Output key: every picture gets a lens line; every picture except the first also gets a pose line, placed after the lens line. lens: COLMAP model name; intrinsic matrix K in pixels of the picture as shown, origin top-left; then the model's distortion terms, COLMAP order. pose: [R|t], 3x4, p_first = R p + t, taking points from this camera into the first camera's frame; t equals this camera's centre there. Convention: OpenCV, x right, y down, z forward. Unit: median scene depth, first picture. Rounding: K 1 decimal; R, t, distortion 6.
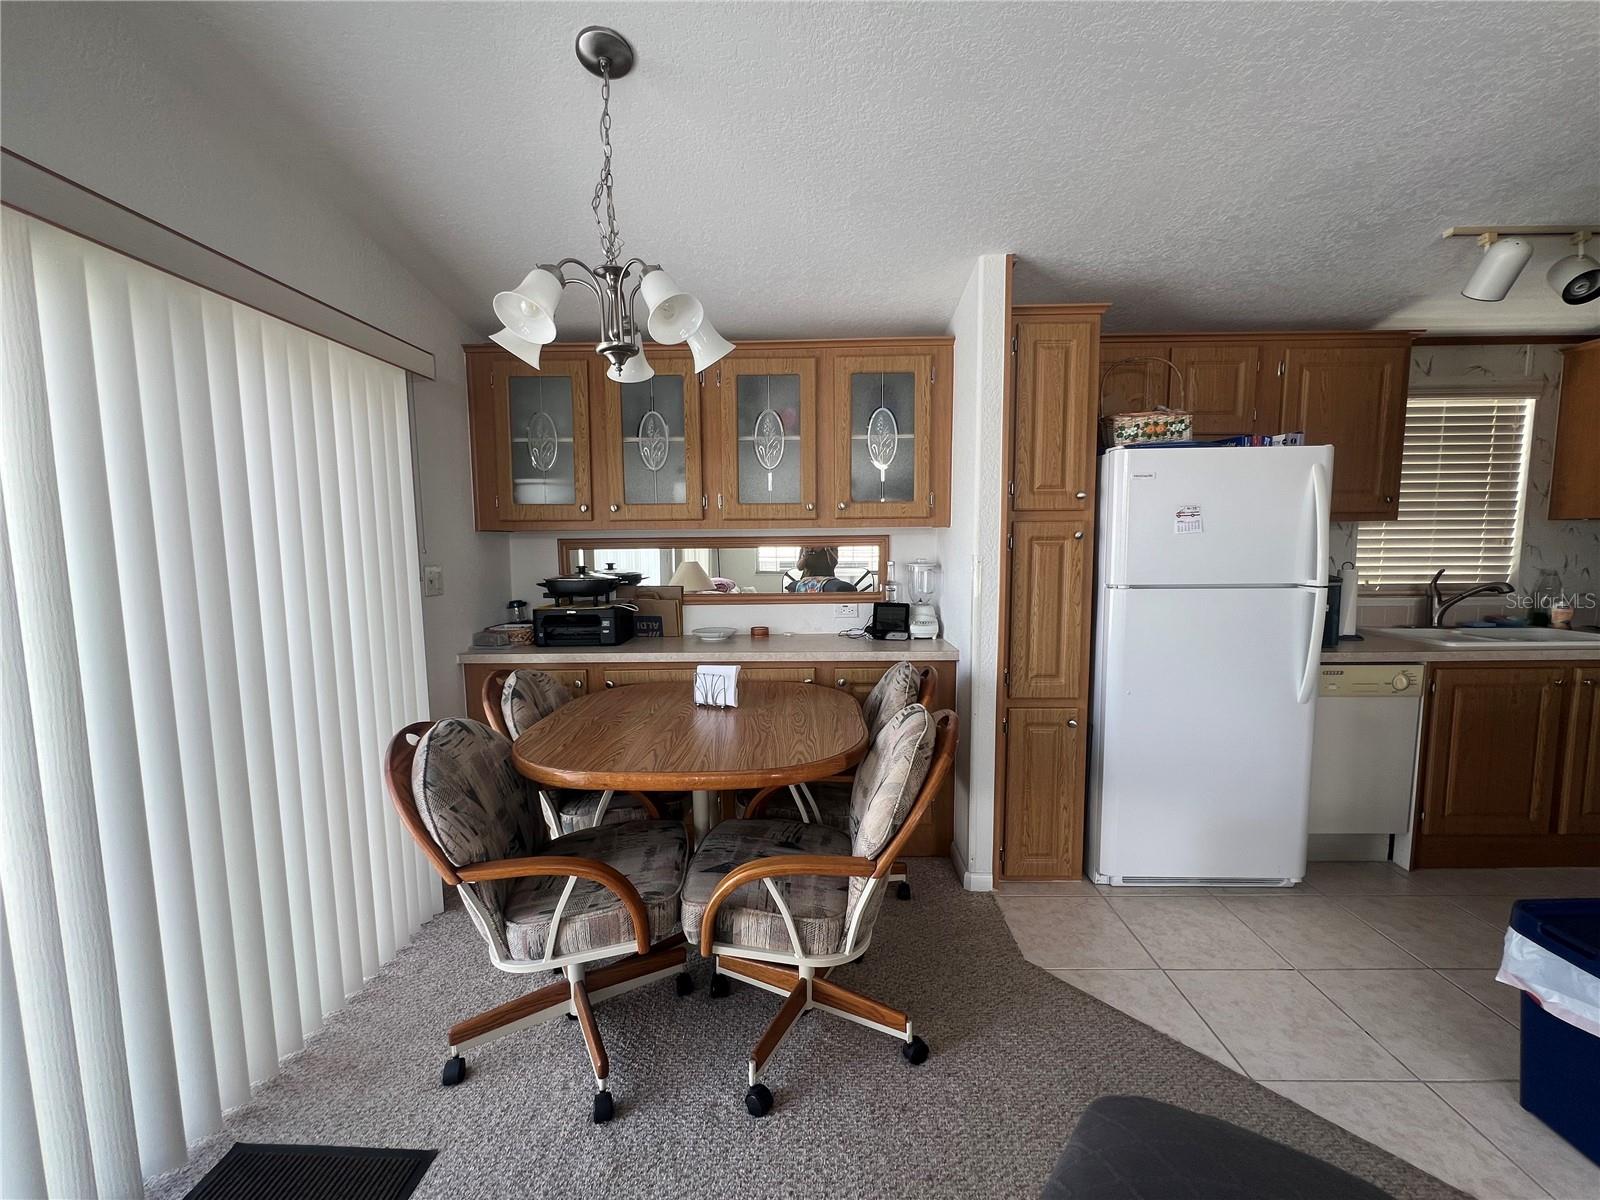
lens RADIAL K [[643.2, 0, 800.0], [0, 643.2, 600.0], [0, 0, 1]] dist [0.000602, -0.000159]
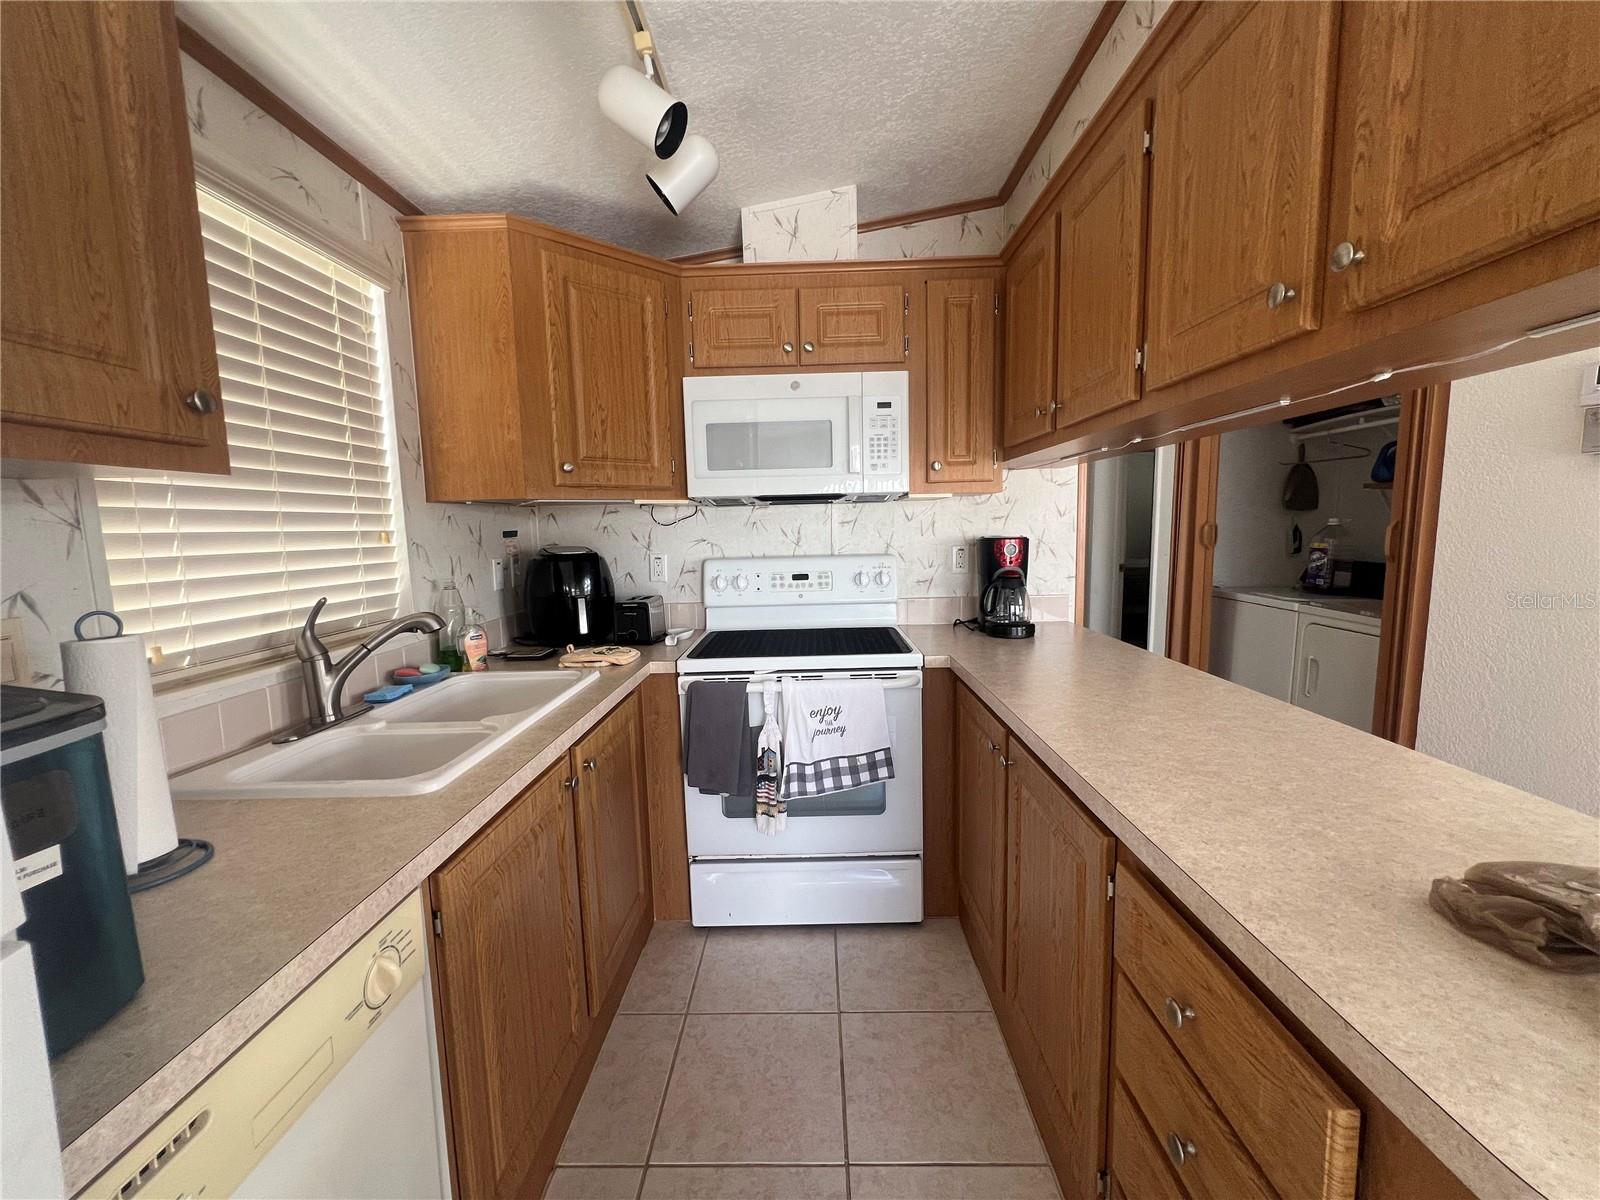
lens RADIAL K [[648.2, 0, 800.0], [0, 648.2, 600.0], [0, 0, 1]] dist [-0.000626, -0.000118]
pose [[0.013384, -0.104906, 0.994392, 0.531464], [0.117847, 0.987716, 0.102615, -0.052348], [-0.992942, 0.115812, 0.025582, 0.634893]]
